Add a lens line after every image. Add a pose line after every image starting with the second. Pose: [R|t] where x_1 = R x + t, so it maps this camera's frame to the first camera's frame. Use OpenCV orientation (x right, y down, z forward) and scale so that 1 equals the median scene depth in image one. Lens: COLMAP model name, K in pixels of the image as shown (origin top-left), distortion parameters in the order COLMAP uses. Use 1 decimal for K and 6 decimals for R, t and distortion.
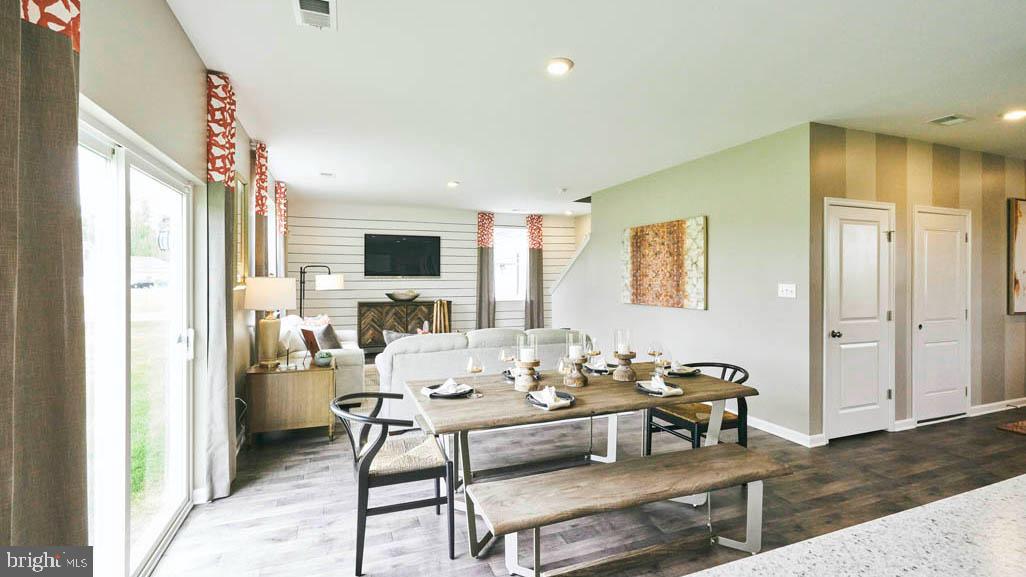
lens RADIAL K [[458.2, 0, 509.9], [0, 458.2, 277.4], [0, 0, 1]] dist [0.001670, 0.000029]
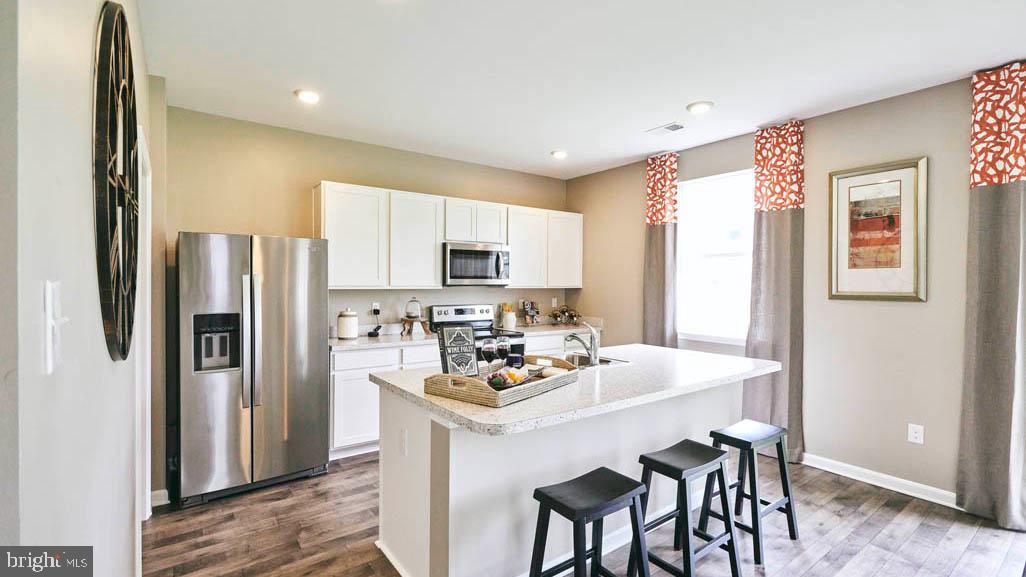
lens RADIAL K [[456.3, 0, 508.8], [0, 456.3, 286.4], [0, 0, 1]] dist [0.000517, 0.000090]
pose [[-0.965506, -0.002614, -0.260369, 0.273511], [-0.004630, 0.999964, 0.007129, -0.001052], [0.260341, 0.008089, -0.965483, 0.337864]]
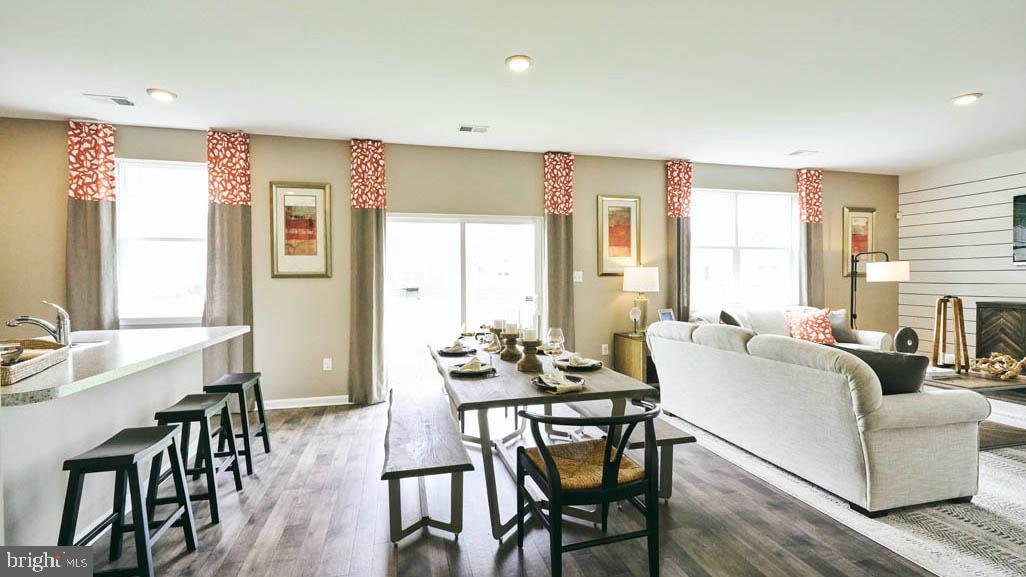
lens RADIAL K [[450.8, 0, 511.2], [0, 450.8, 284.0], [0, 0, 1]] dist [0.000329, 0.000474]
pose [[-0.119908, 0.012898, -0.992701, 0.378009], [0.007301, 0.999900, 0.012110, 0.014115], [0.992758, -0.005796, -0.119991, 0.359093]]
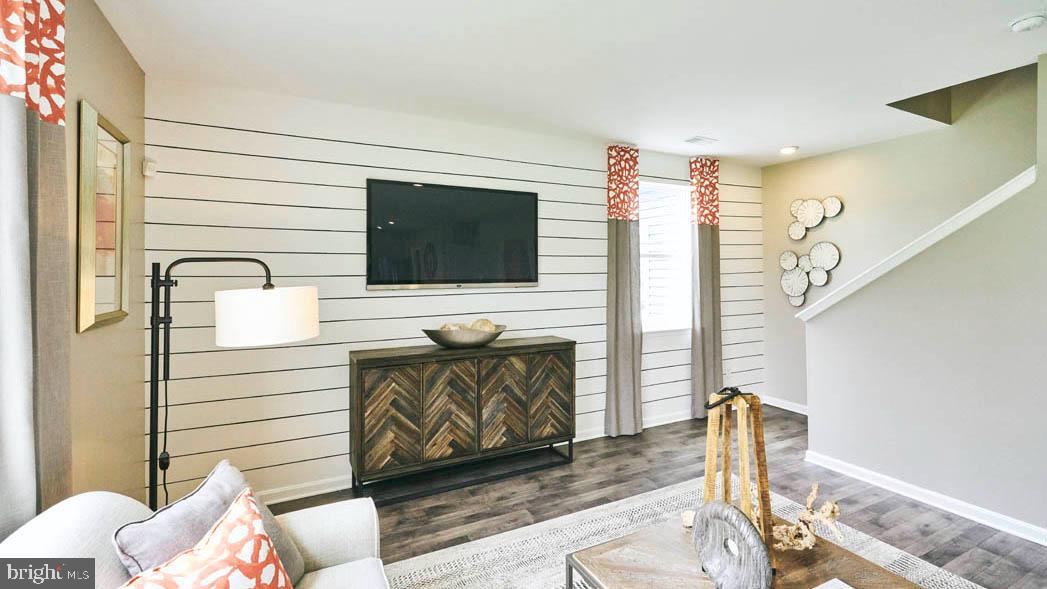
lens RADIAL K [[475.8, 0, 537.1], [0, 475.8, 271.9], [0, 0, 1]] dist [0.000571, -0.000109]
pose [[0.992753, -0.005818, 0.120036, -0.210874], [0.006158, 0.999978, -0.002459, -0.011942], [-0.120019, 0.003181, 0.992767, 0.549775]]
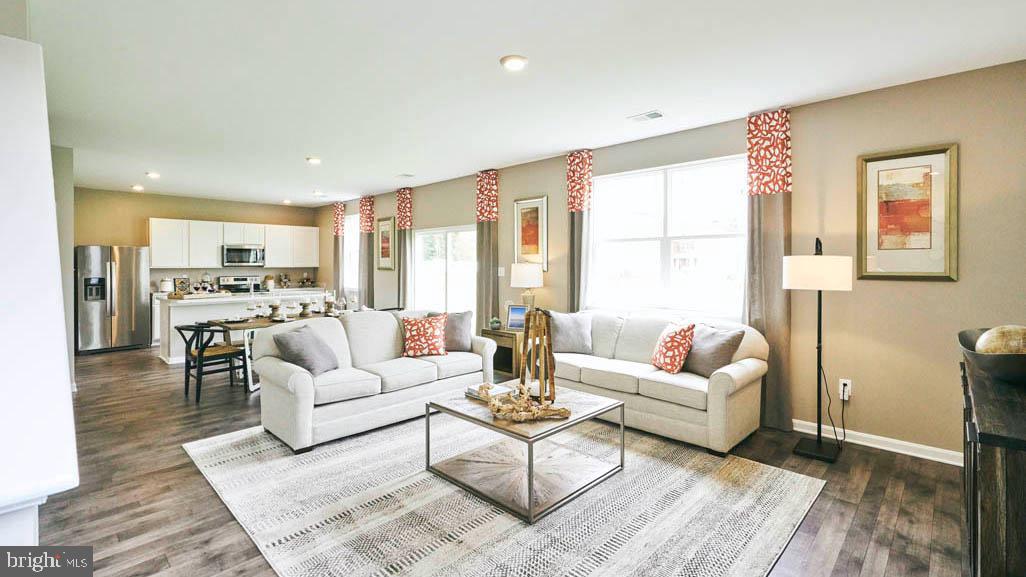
lens RADIAL K [[457.8, 0, 511.9], [0, 457.8, 264.6], [0, 0, 1]] dist [0.000793, 0.000668]
pose [[-0.906393, 0.003013, -0.422425, 0.055433], [0.003422, 0.999994, -0.000209, 0.000941], [0.422422, -0.001635, -0.906398, 1.040030]]
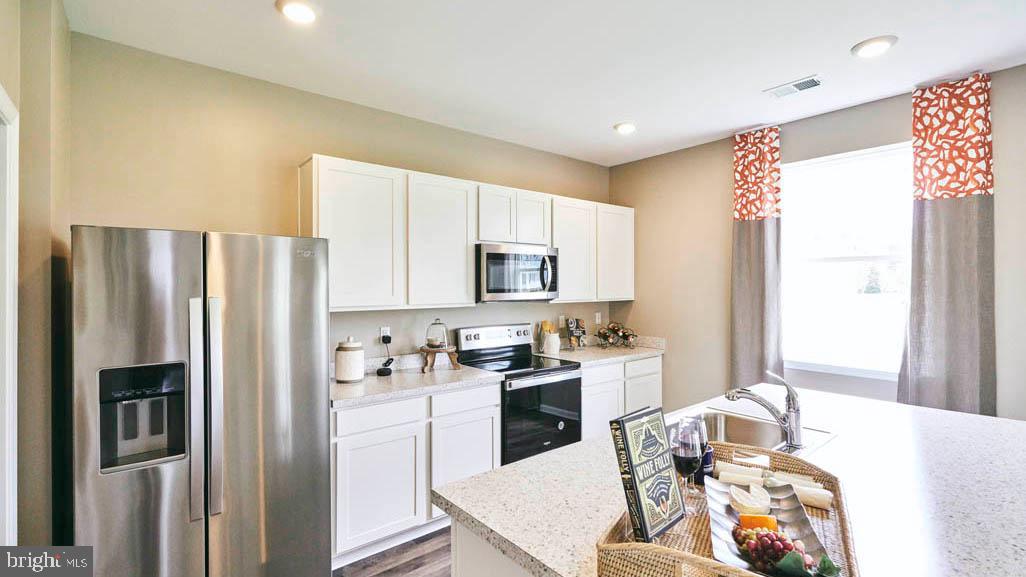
lens RADIAL K [[458.7, 0, 505.6], [0, 458.7, 283.8], [0, 0, 1]] dist [0.000737, 0.000405]
pose [[-0.950466, 0.002330, -0.310820, 0.306757], [0.004163, 0.999978, -0.005233, -0.011069], [0.310801, -0.006268, -0.950454, 0.194090]]
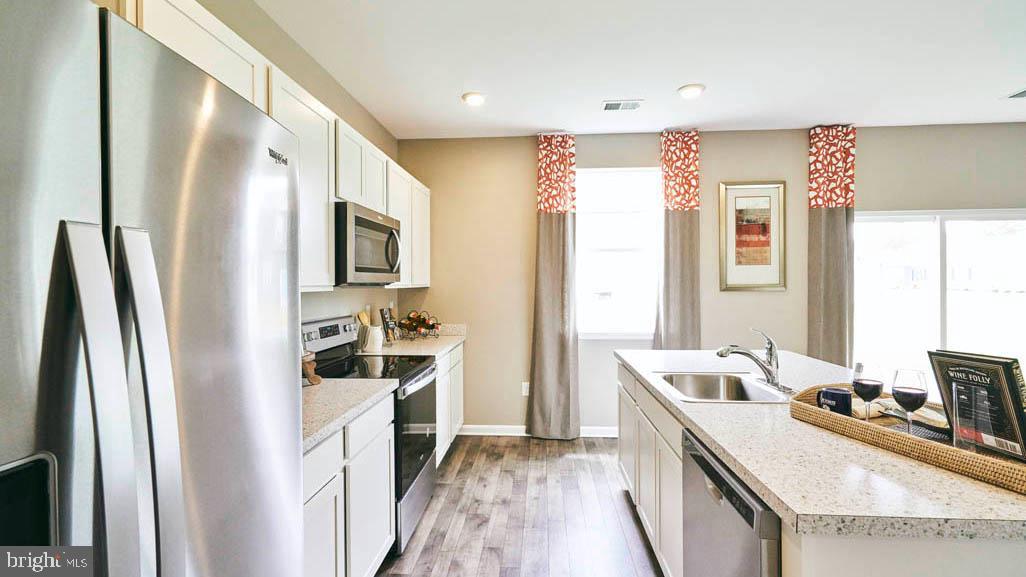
lens RADIAL K [[450.8, 0, 511.2], [0, 450.8, 284.0], [0, 0, 1]] dist [0.000329, 0.000474]
pose [[-0.426703, 0.006579, -0.904368, 0.405049], [0.006691, 0.999969, 0.004117, 0.001120], [0.904367, -0.004295, -0.426734, 0.029036]]
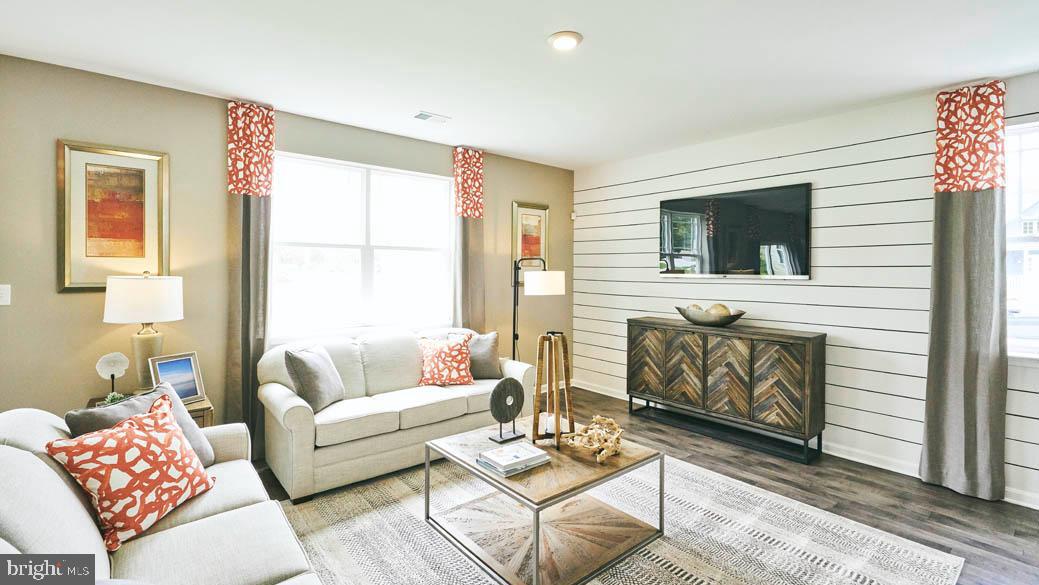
lens RADIAL K [[466.9, 0, 511.8], [0, 466.9, 272.1], [0, 0, 1]] dist [0.002359, -0.000198]
pose [[0.316604, 0.006754, -0.948534, 0.175567], [-0.005007, 0.999973, 0.005450, -0.006823], [0.948545, 0.003024, 0.316629, 0.605946]]
